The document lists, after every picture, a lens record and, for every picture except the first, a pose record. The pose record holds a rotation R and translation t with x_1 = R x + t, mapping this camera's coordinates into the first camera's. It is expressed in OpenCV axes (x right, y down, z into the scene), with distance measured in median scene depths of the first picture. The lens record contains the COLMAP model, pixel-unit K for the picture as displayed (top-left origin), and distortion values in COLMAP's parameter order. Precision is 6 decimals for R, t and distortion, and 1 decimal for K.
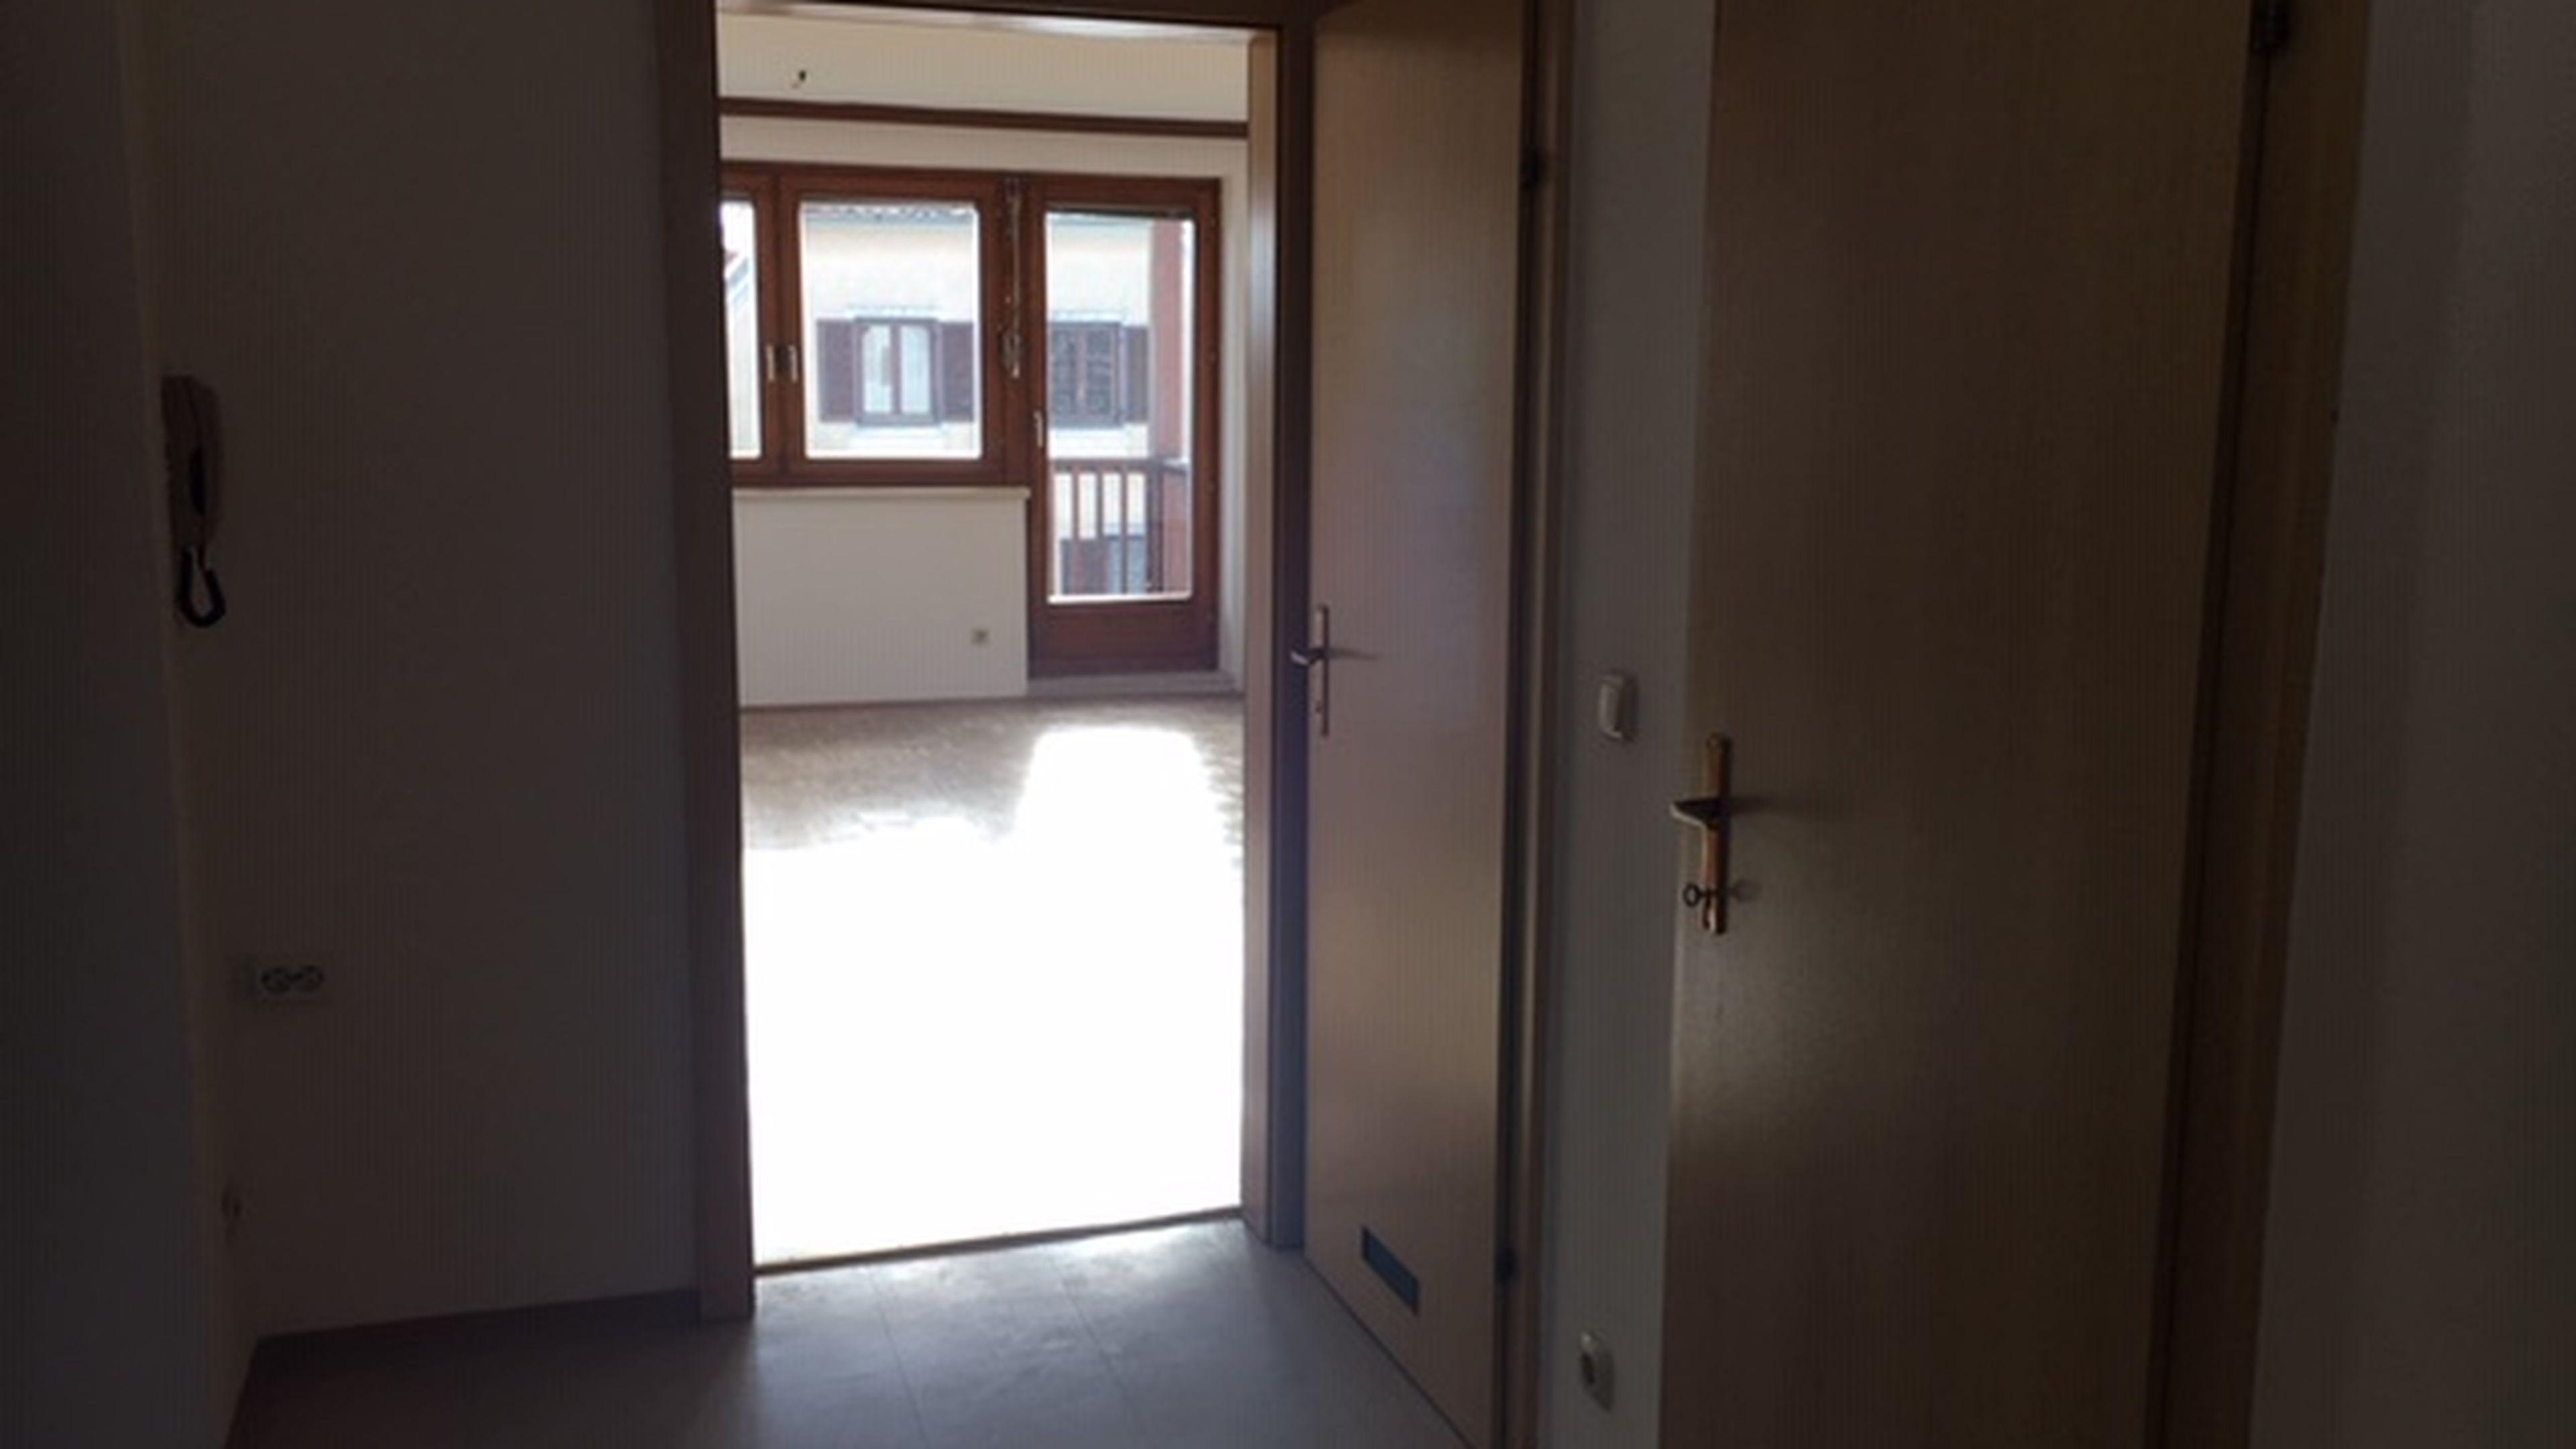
lens RADIAL K [[2154.6, 0, 1309.6], [0, 2154.6, 651.8], [0, 0, 1]] dist [0.032913, -0.039171]
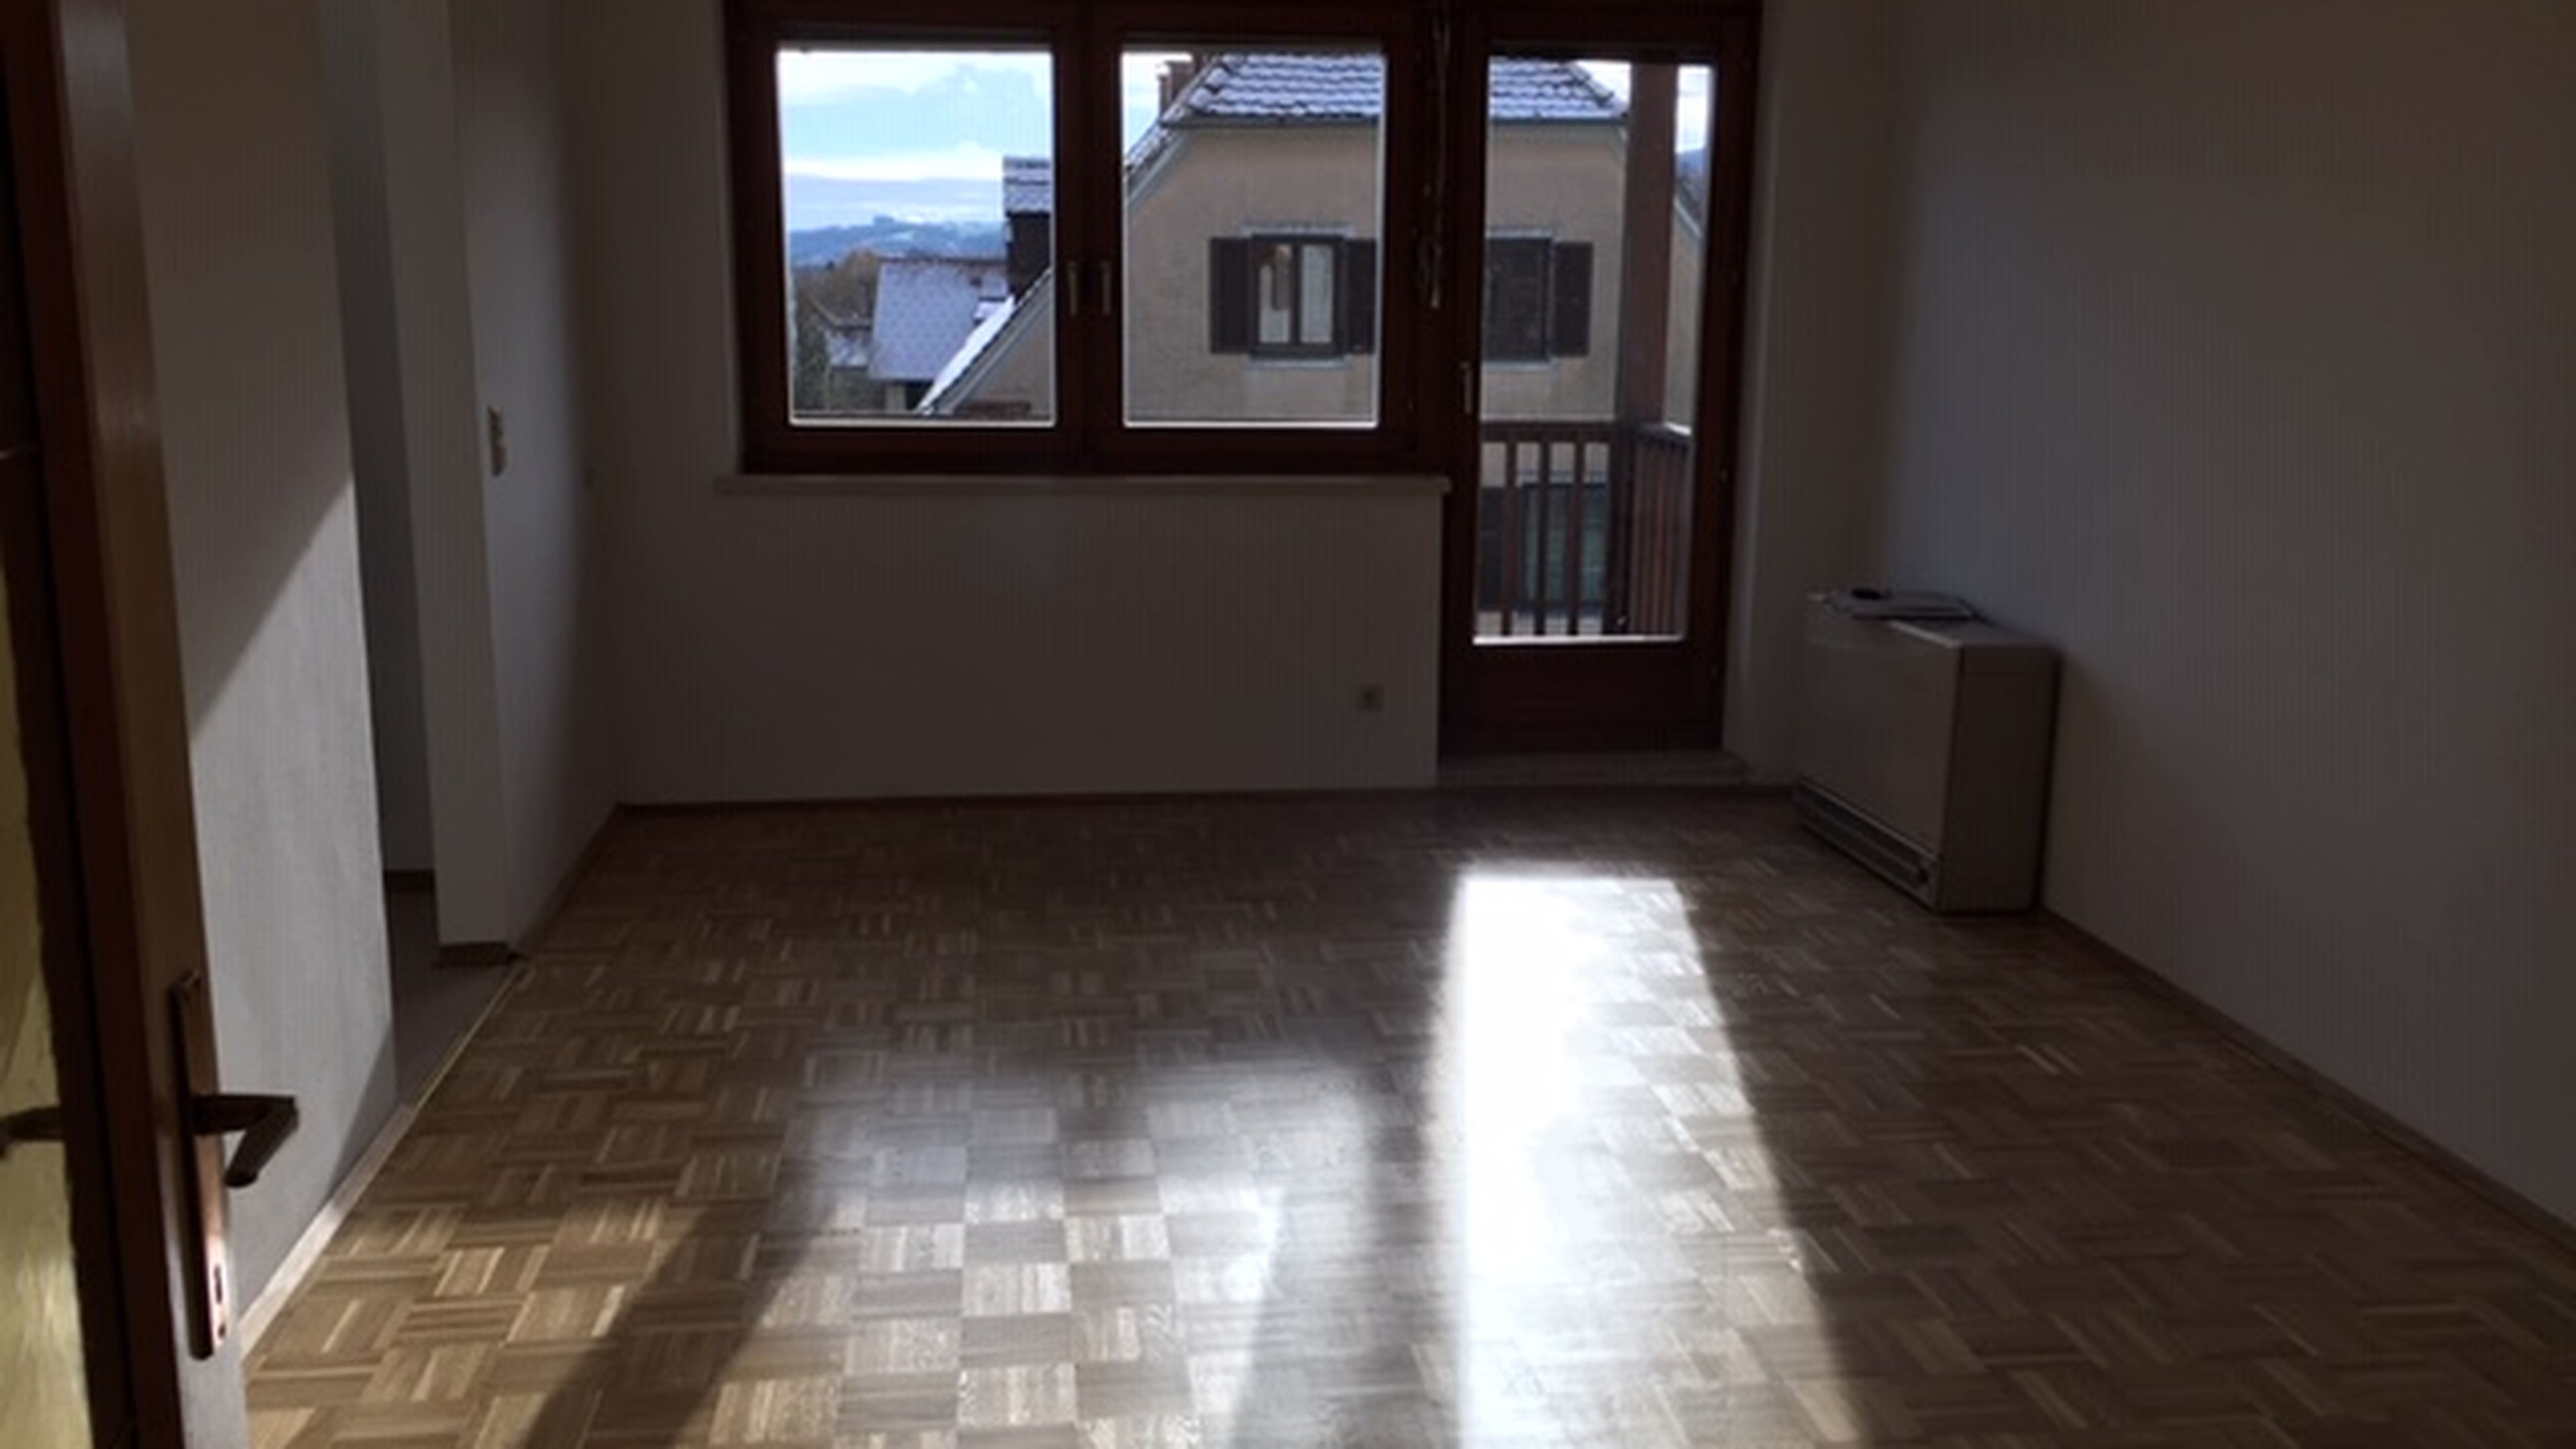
lens RADIAL K [[2154.6, 0, 1273.7], [0, 2154.6, 713.5], [0, 0, 1]] dist [0.032913, -0.039171]
pose [[0.979222, 0.039839, -0.198840, -0.047303], [-0.027391, 0.997511, 0.064968, -0.044281], [0.200933, -0.058172, 0.977876, 0.329658]]
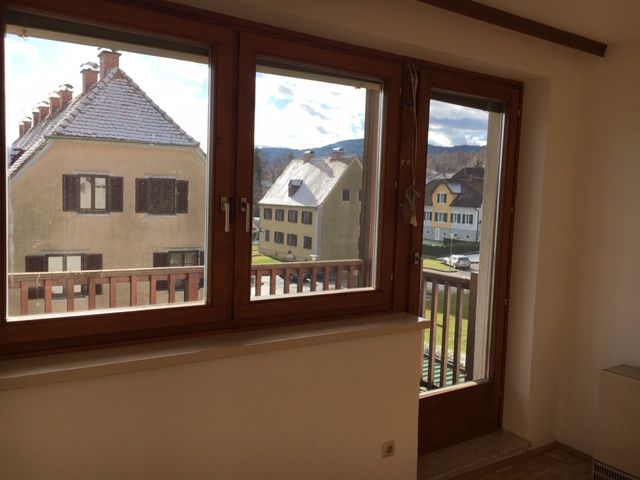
lens RADIAL K [[544.1, 0, 319.1], [0, 544.1, 234.8], [0, 0, 1]] dist [0.027984, -0.015090]
pose [[0.966270, 0.006257, 0.257457, -0.259099], [0.007967, 0.998500, -0.054168, -0.104313], [-0.257410, 0.054392, 0.964770, 0.704528]]
